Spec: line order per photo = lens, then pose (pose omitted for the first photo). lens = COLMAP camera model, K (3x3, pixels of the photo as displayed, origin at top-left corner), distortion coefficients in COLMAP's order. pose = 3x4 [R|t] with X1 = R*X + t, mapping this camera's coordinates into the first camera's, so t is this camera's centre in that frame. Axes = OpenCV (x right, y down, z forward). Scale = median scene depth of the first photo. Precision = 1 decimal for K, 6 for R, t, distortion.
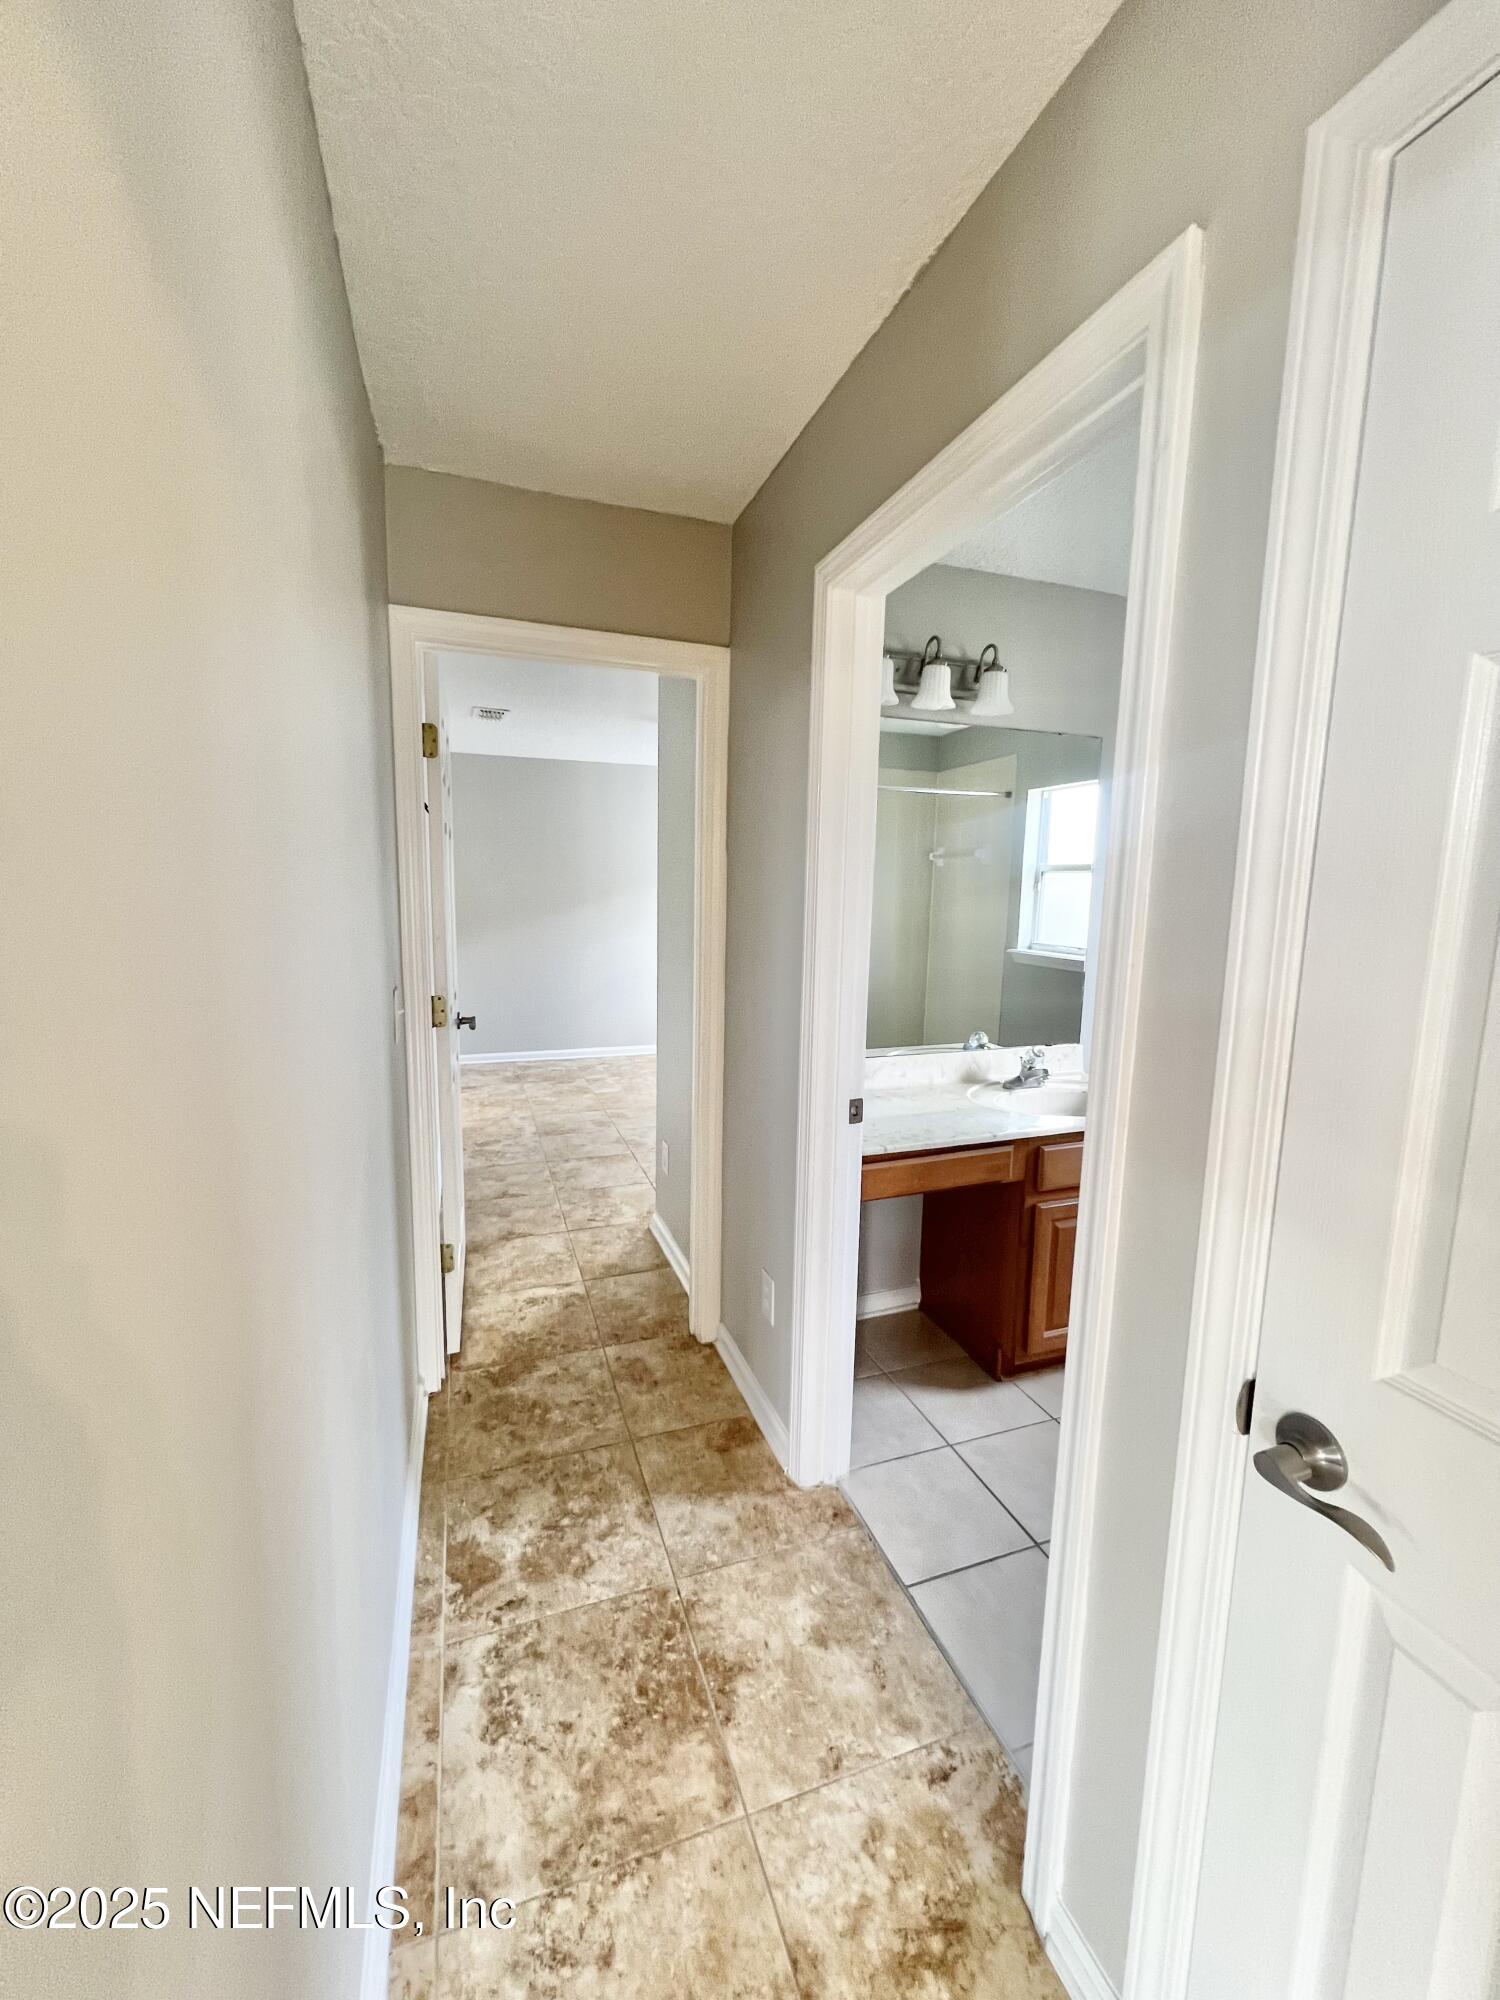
lens RADIAL K [[804.6, 0, 749.7], [0, 804.6, 997.6], [0, 0, 1]] dist [0.000346, -0.000010]
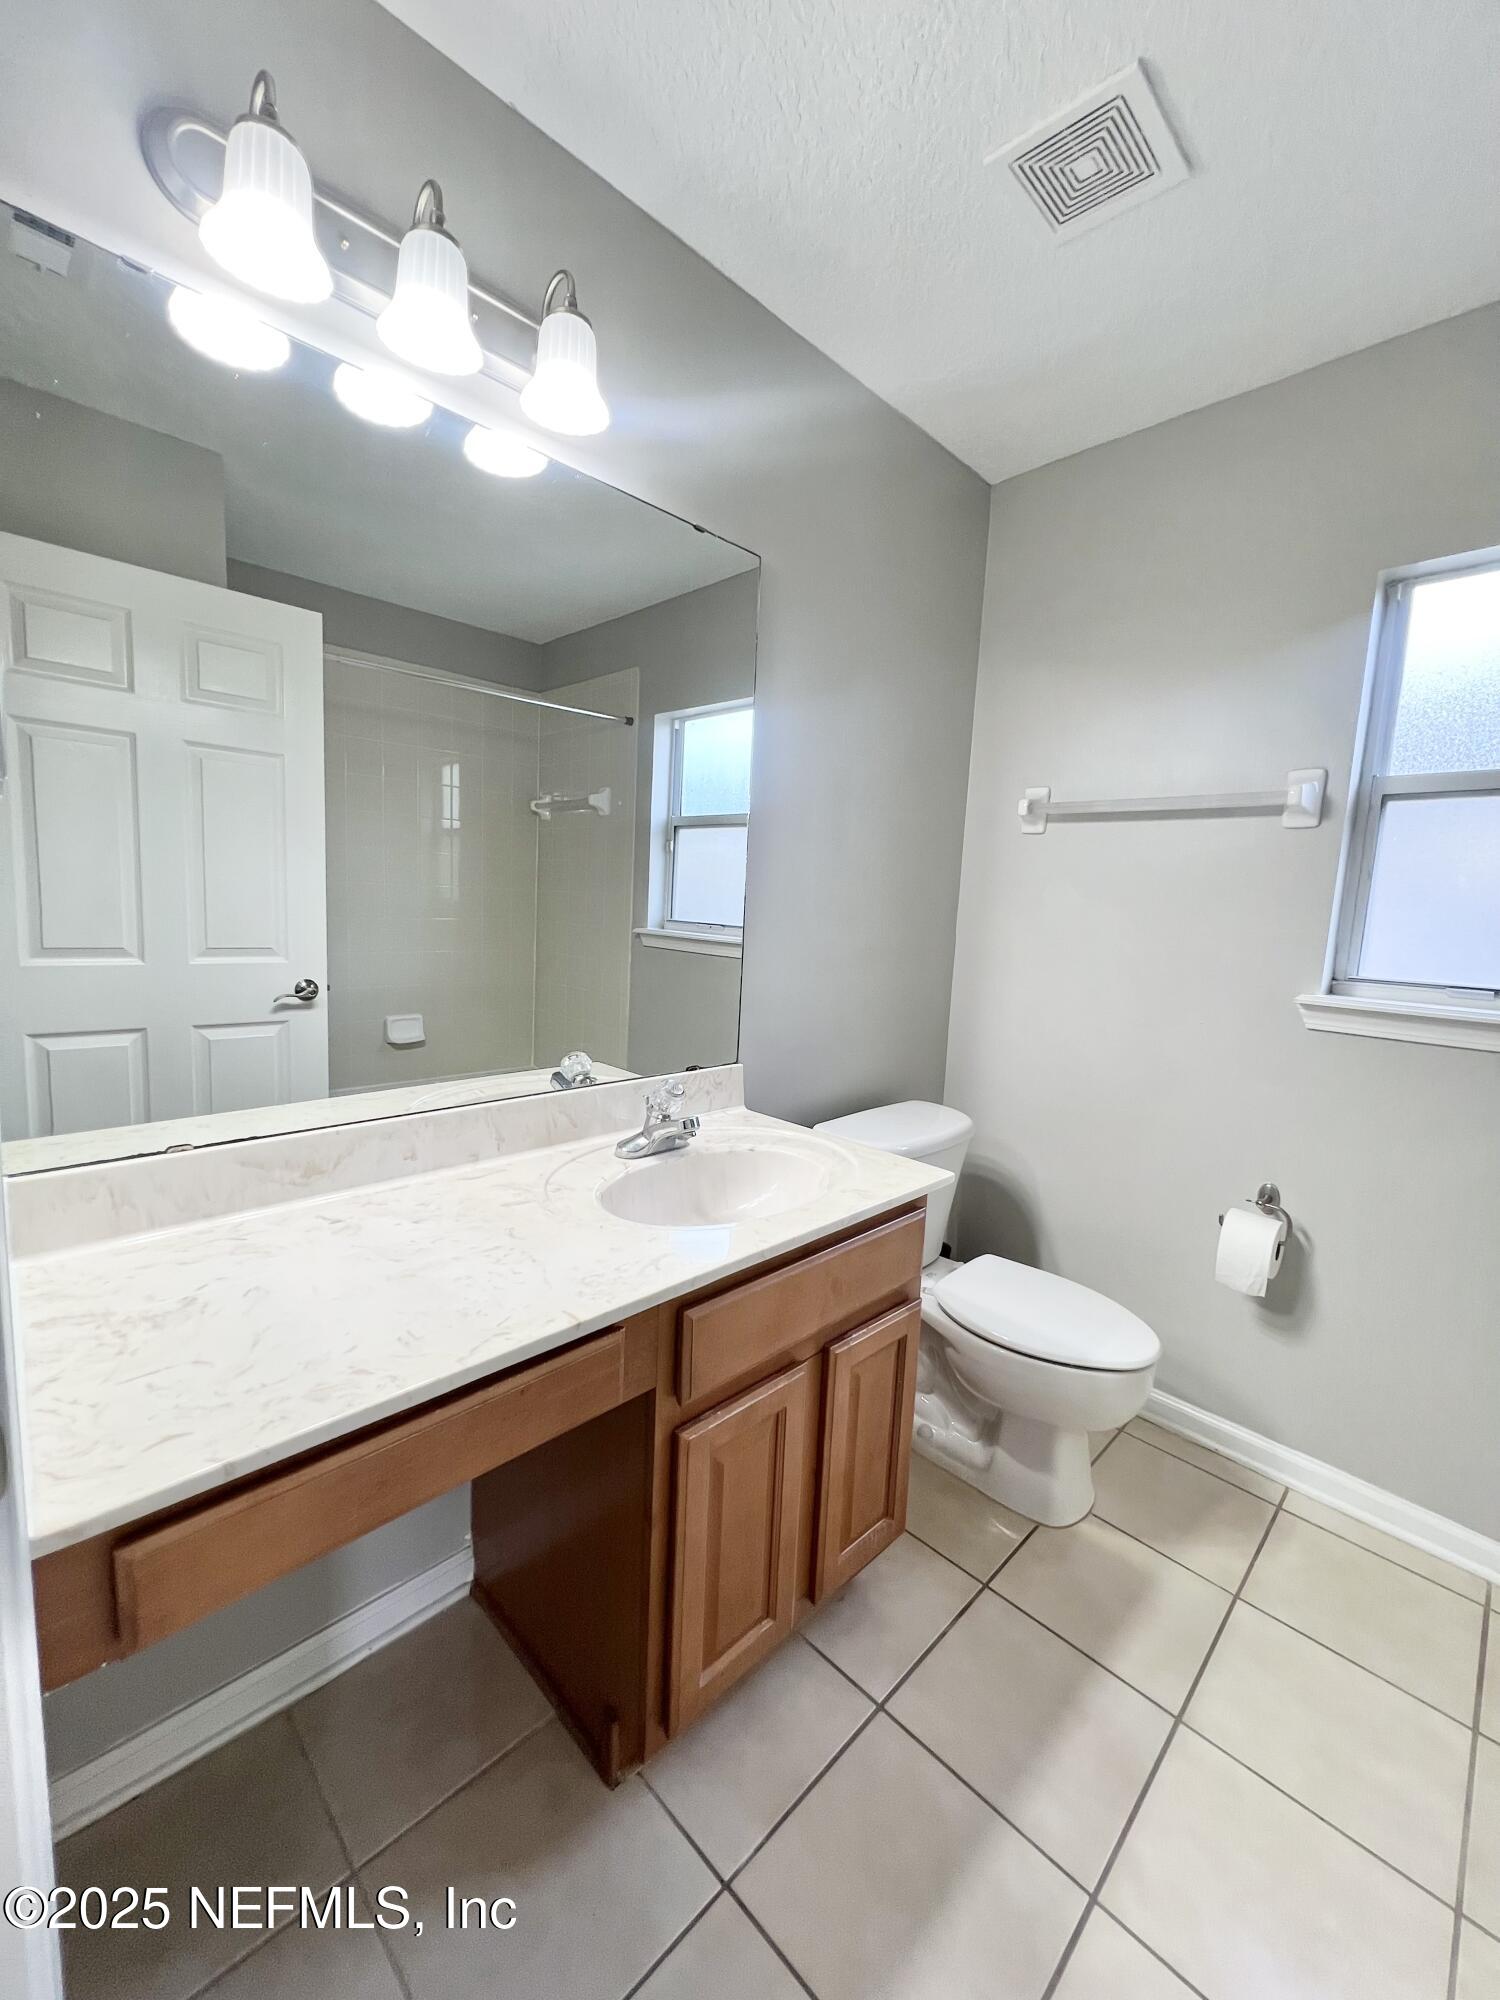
lens RADIAL K [[804.6, 0, 756.0], [0, 804.6, 998.5], [0, 0, 1]] dist [0.000346, -0.000010]
pose [[0.903900, -0.029283, 0.426740, 0.109410], [0.028775, 0.999557, 0.007640, 0.003418], [-0.426774, 0.005374, 0.904342, 0.297602]]
